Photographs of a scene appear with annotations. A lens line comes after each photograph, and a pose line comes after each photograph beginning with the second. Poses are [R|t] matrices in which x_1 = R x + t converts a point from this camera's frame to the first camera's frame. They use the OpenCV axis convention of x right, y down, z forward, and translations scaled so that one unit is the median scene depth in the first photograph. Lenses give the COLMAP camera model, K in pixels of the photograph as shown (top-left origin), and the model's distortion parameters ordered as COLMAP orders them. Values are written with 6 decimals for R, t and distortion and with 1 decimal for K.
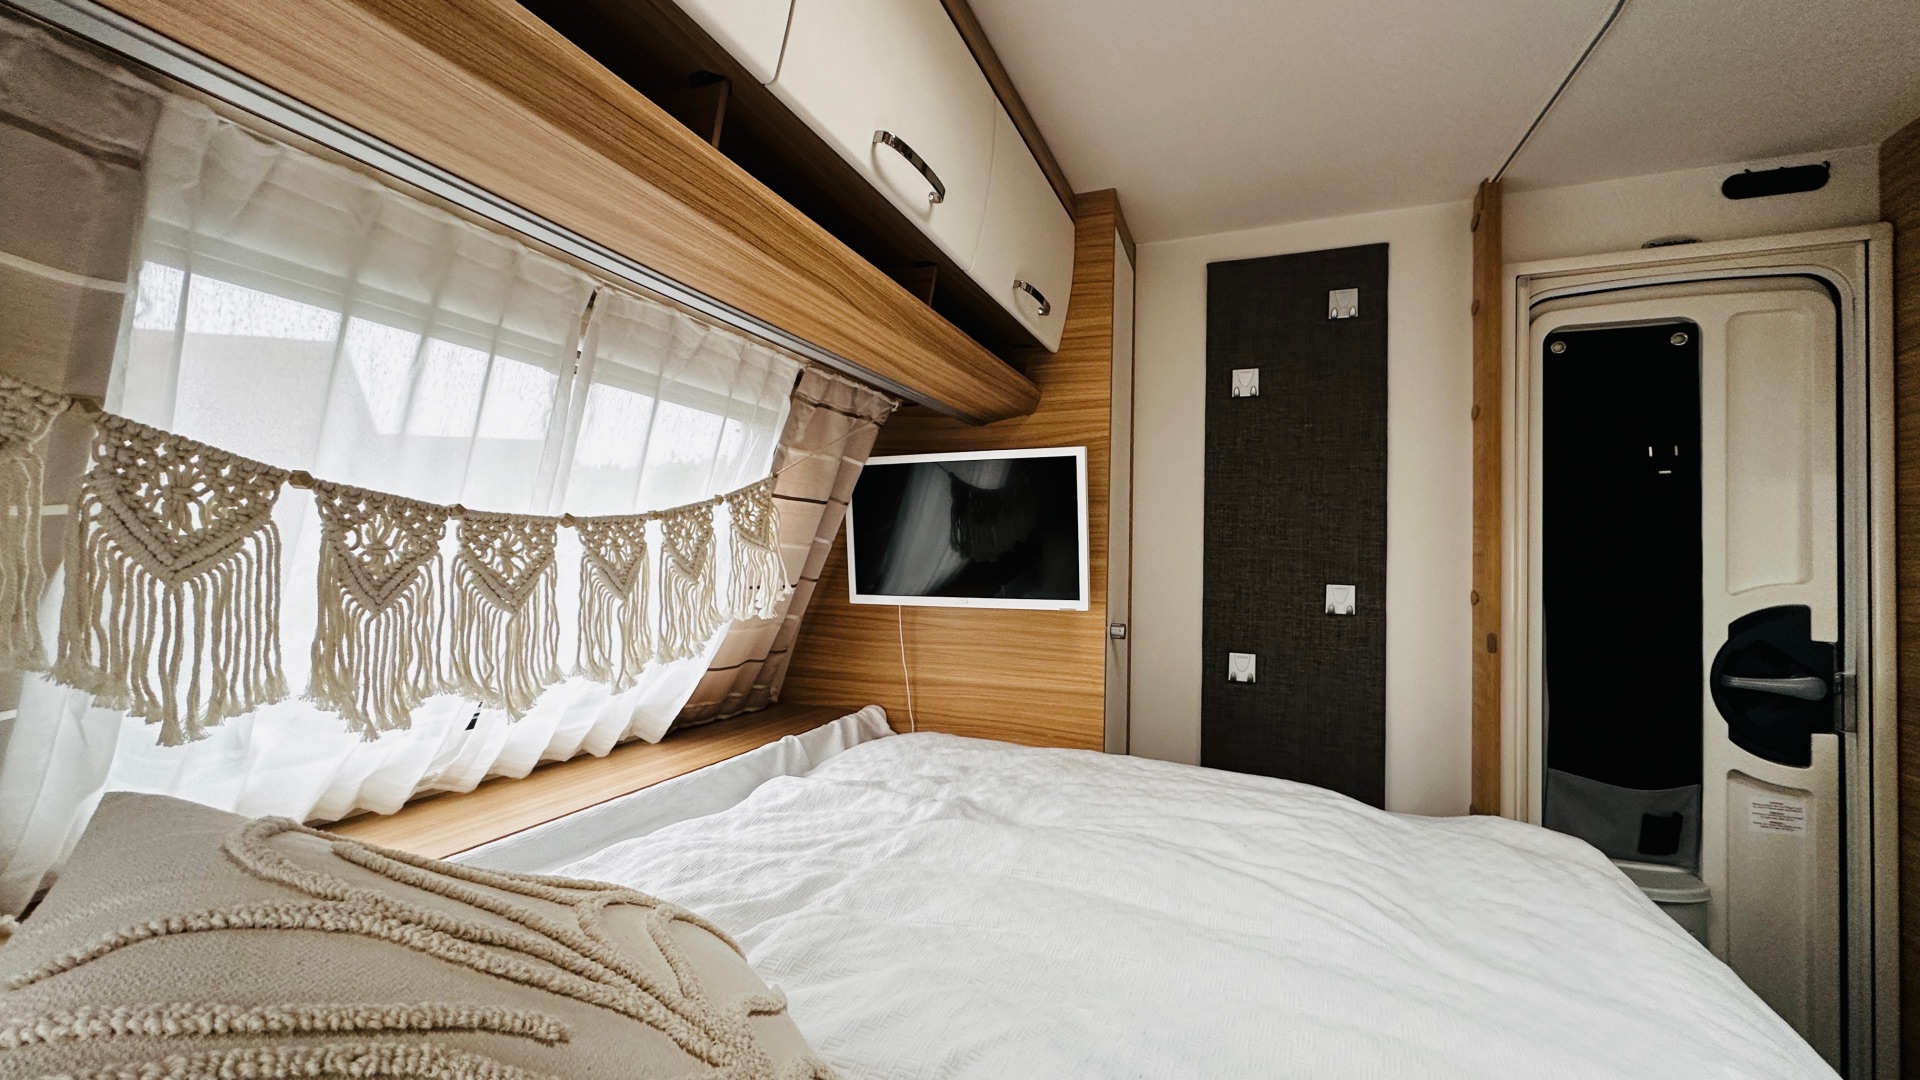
lens RADIAL K [[762.7, 0, 962.2], [0, 762.7, 540.0], [0, 0, 1]] dist [-0.004197, 0.000751]
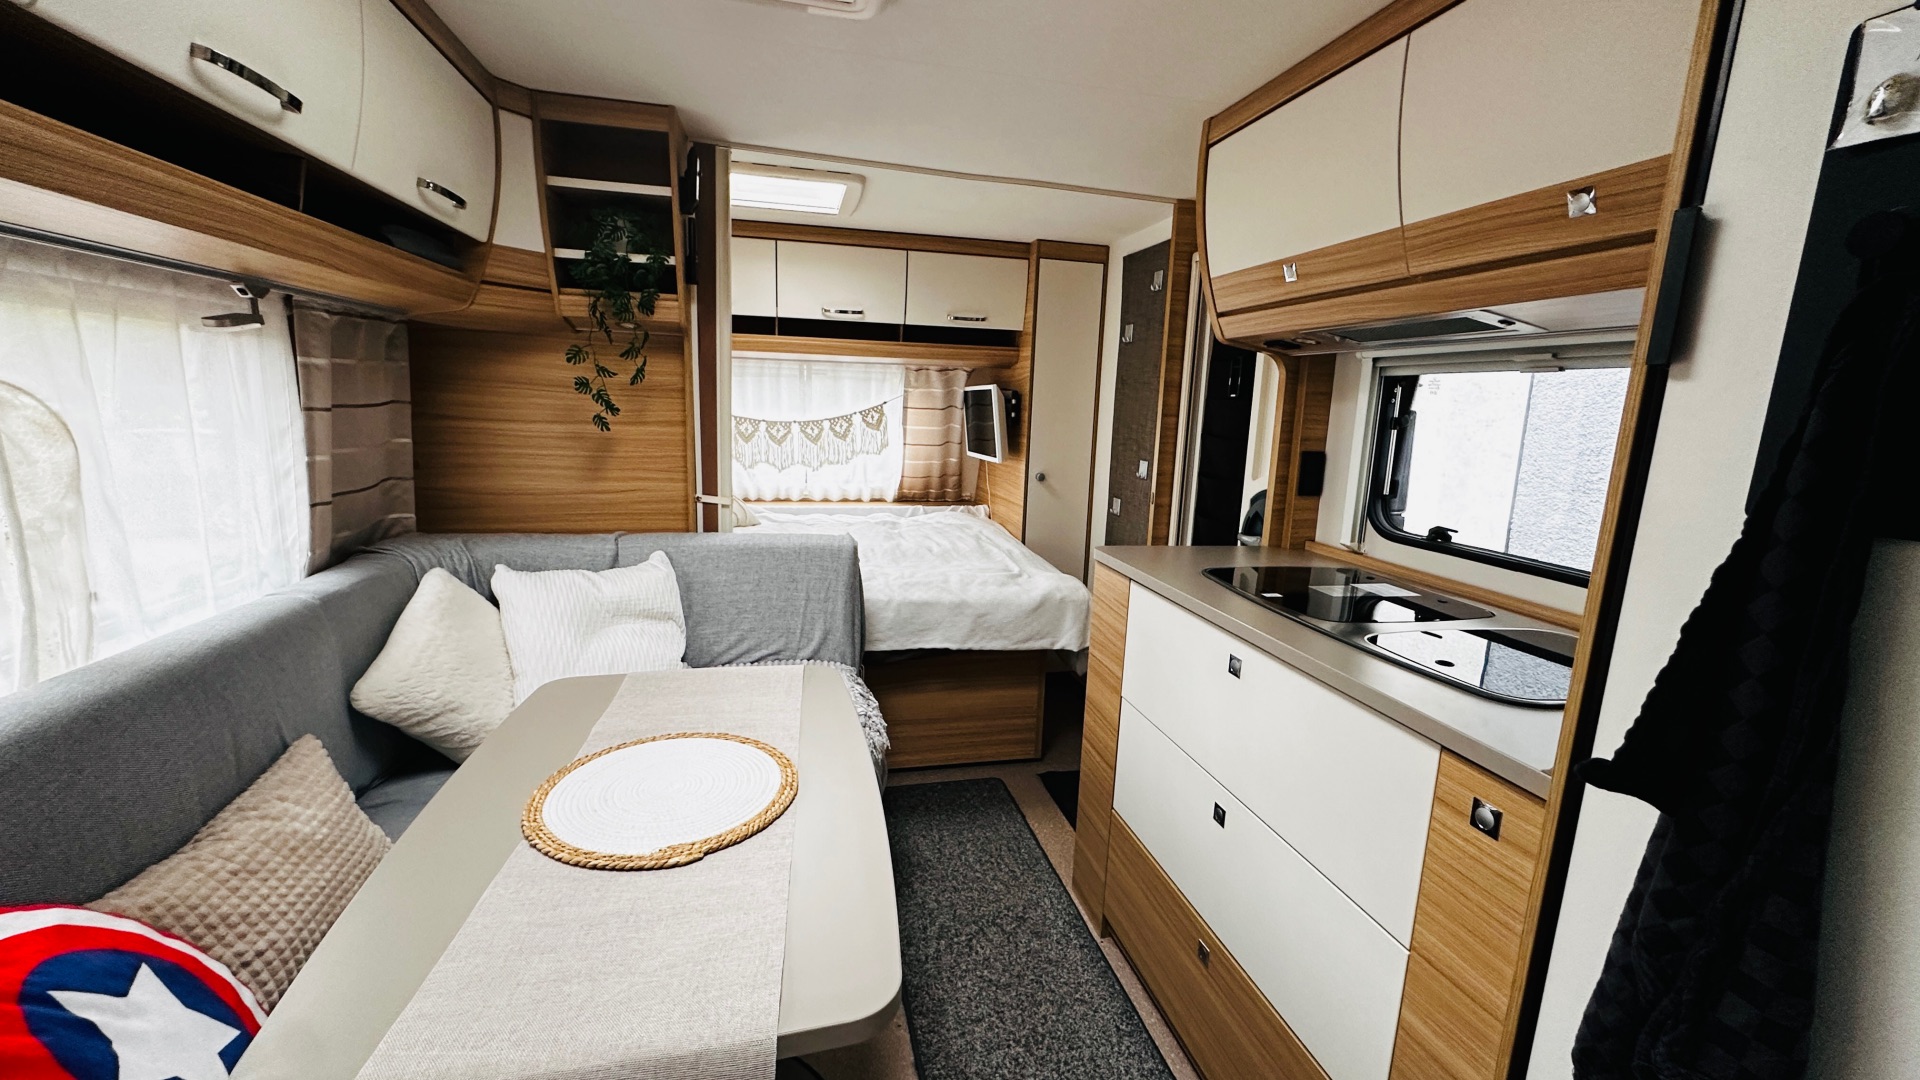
lens RADIAL K [[764.1, 0, 961.4], [0, 764.1, 539.7], [0, 0, 1]] dist [-0.003684, 0.000777]
pose [[0.580200, 0.145994, -0.801283, 1.961099], [-0.001643, 0.984011, 0.178098, -0.080946], [0.814473, -0.102016, 0.571163, -0.340579]]
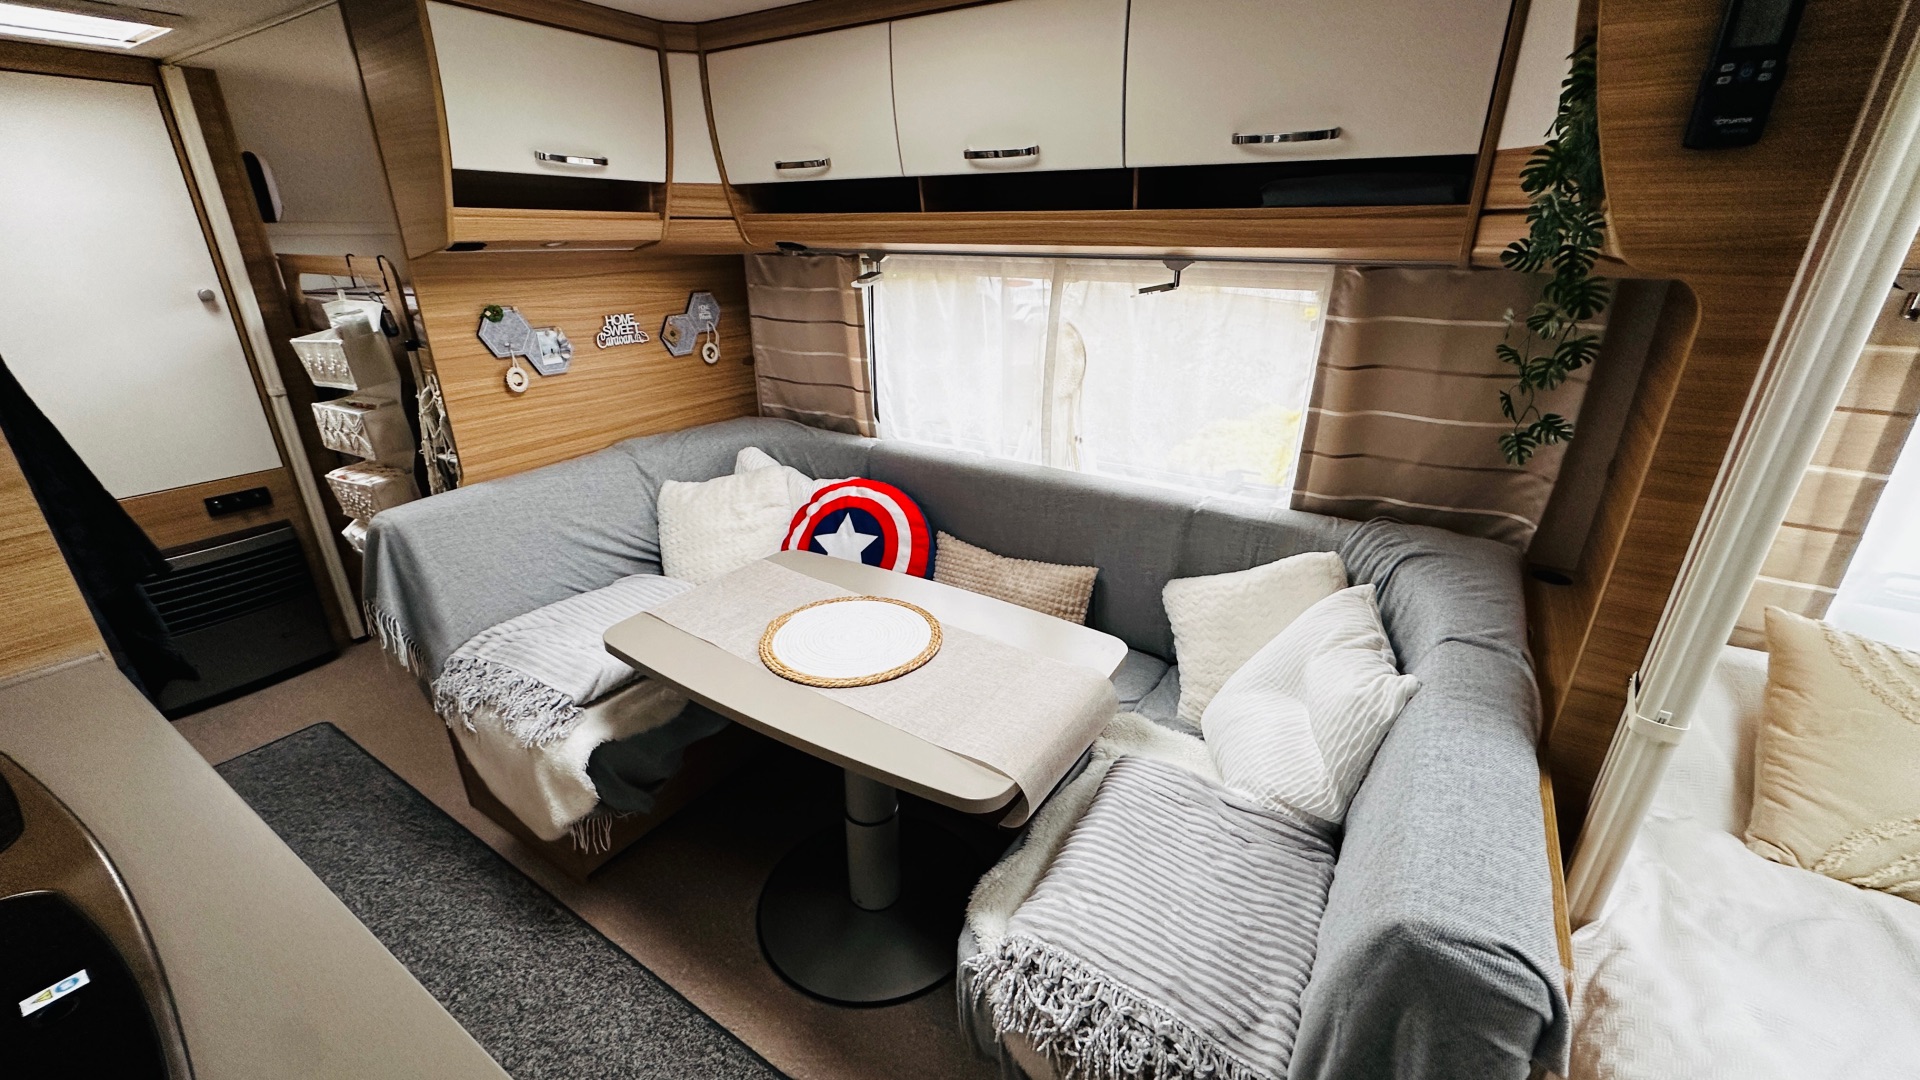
lens RADIAL K [[764.1, 0, 961.4], [0, 764.1, 539.7], [0, 0, 1]] dist [-0.003684, 0.000777]
pose [[-0.982695, -0.090564, 0.161582, 0.895232], [-0.027537, 0.934059, 0.356055, -0.212632], [-0.183173, 0.345444, -0.920389, 0.752498]]
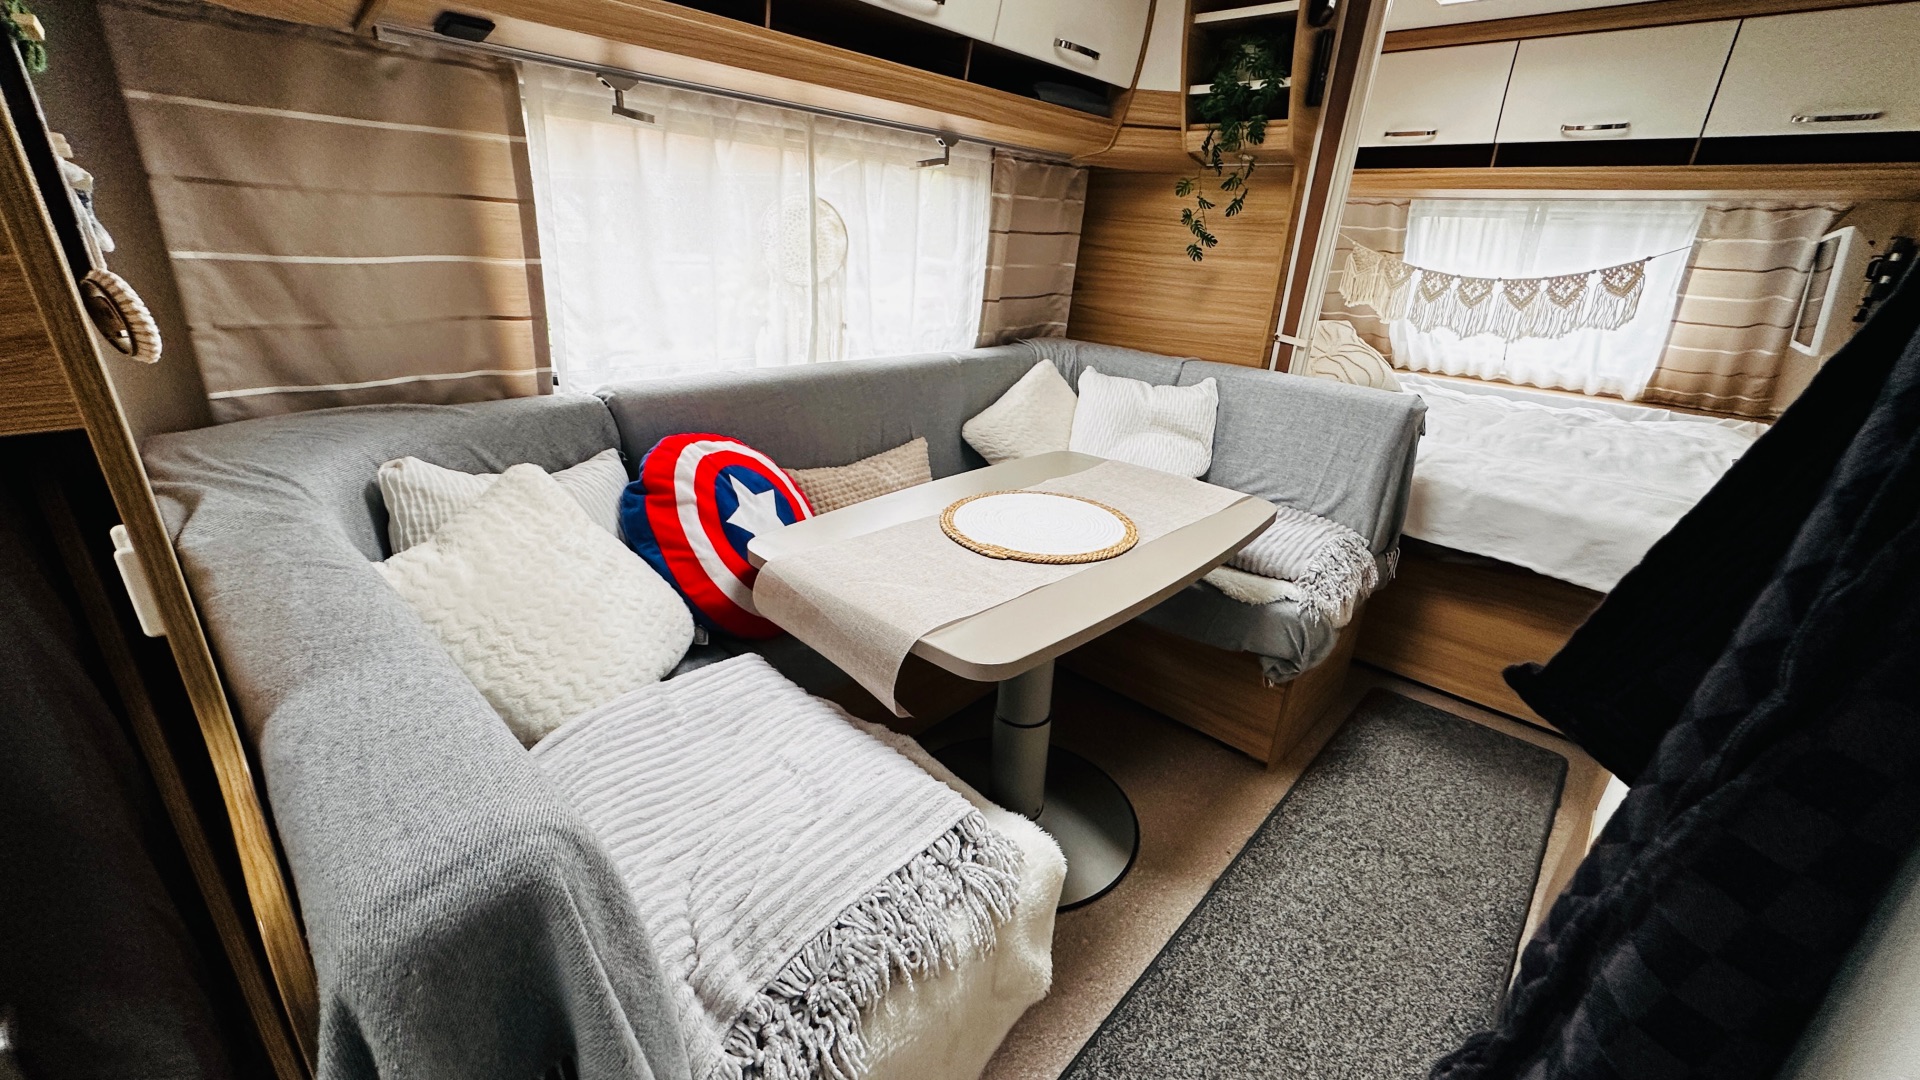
lens RADIAL K [[762.7, 0, 962.2], [0, 762.7, 540.0], [0, 0, 1]] dist [-0.004197, 0.000751]
pose [[-0.345859, 0.311238, -0.885162, 2.130959], [-0.035205, 0.938413, 0.343717, -0.012600], [0.937626, 0.150039, -0.313601, 0.055184]]
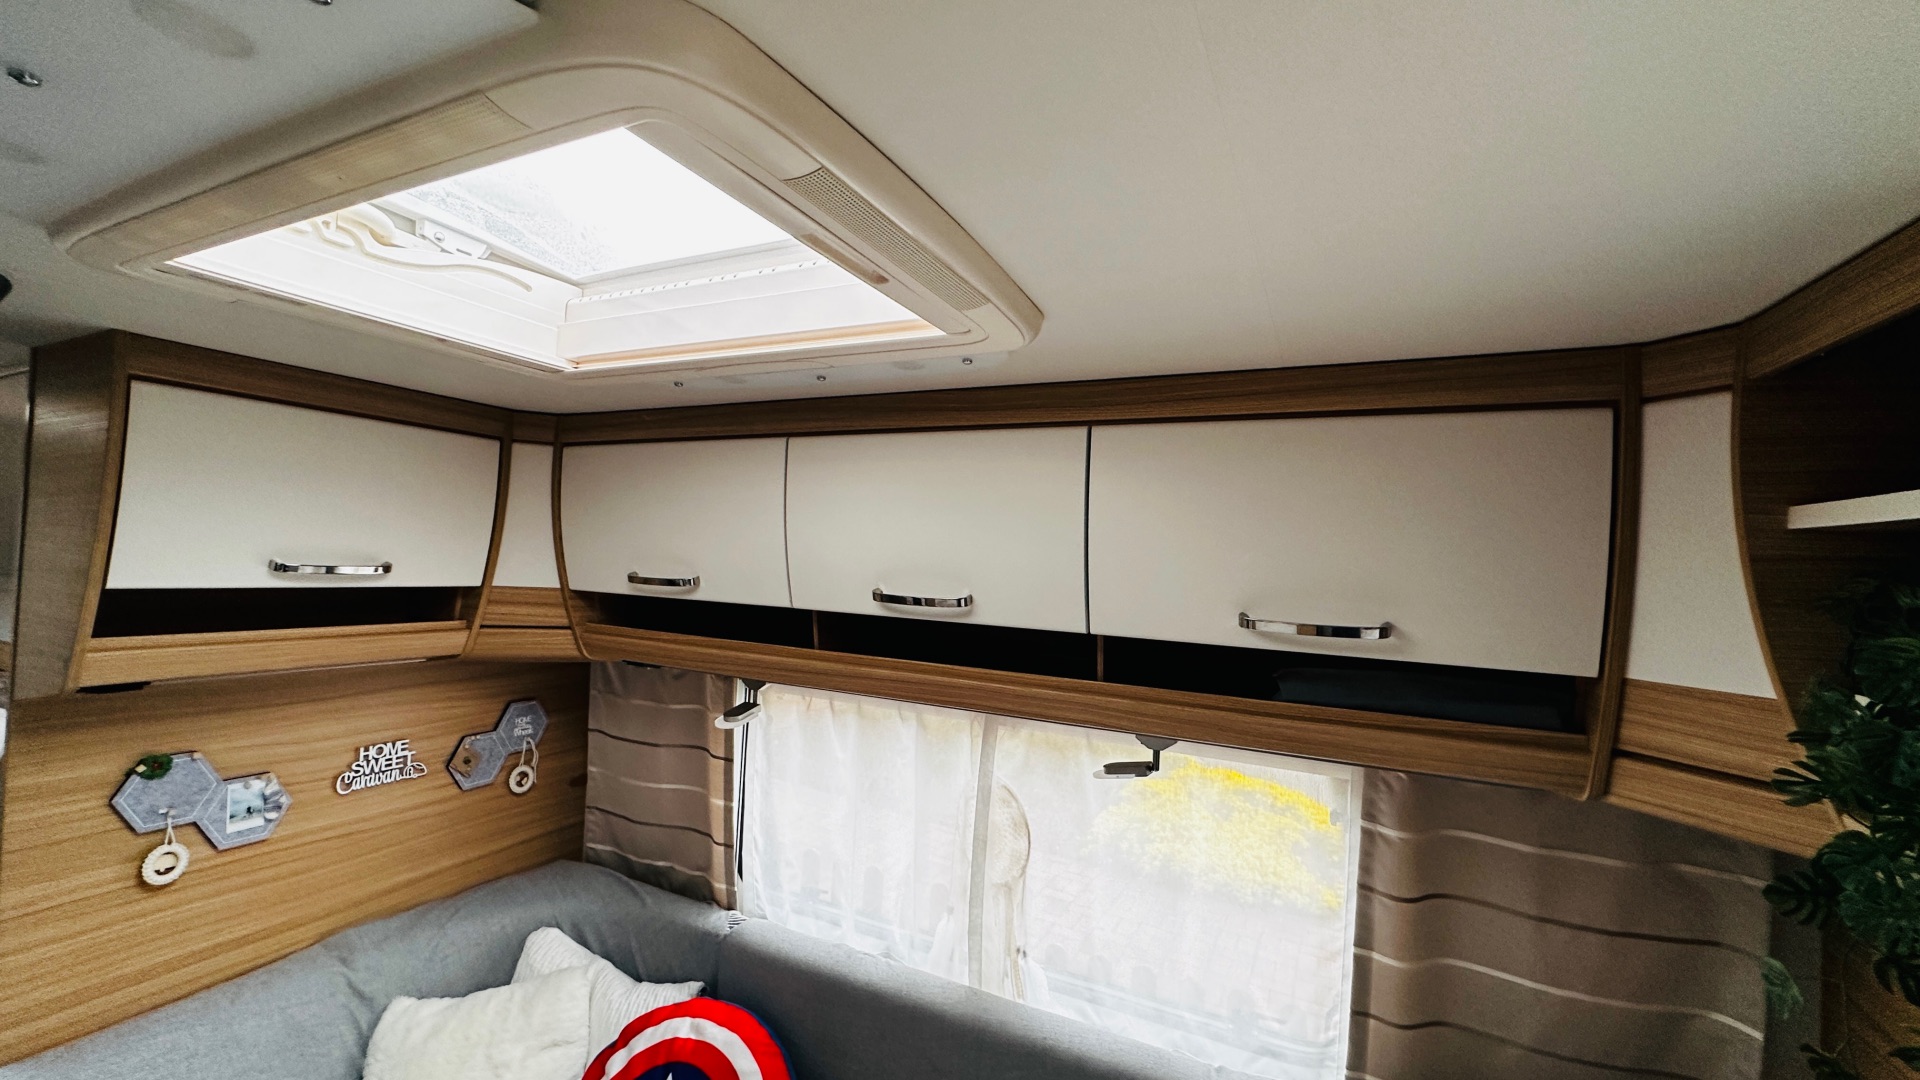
lens RADIAL K [[764.1, 0, 961.4], [0, 764.1, 539.7], [0, 0, 1]] dist [-0.003684, 0.000777]
pose [[-0.995705, -0.063228, 0.067624, 0.969358], [-0.066485, 0.996678, -0.047040, -0.365281], [-0.064425, -0.051334, -0.996601, 0.382157]]
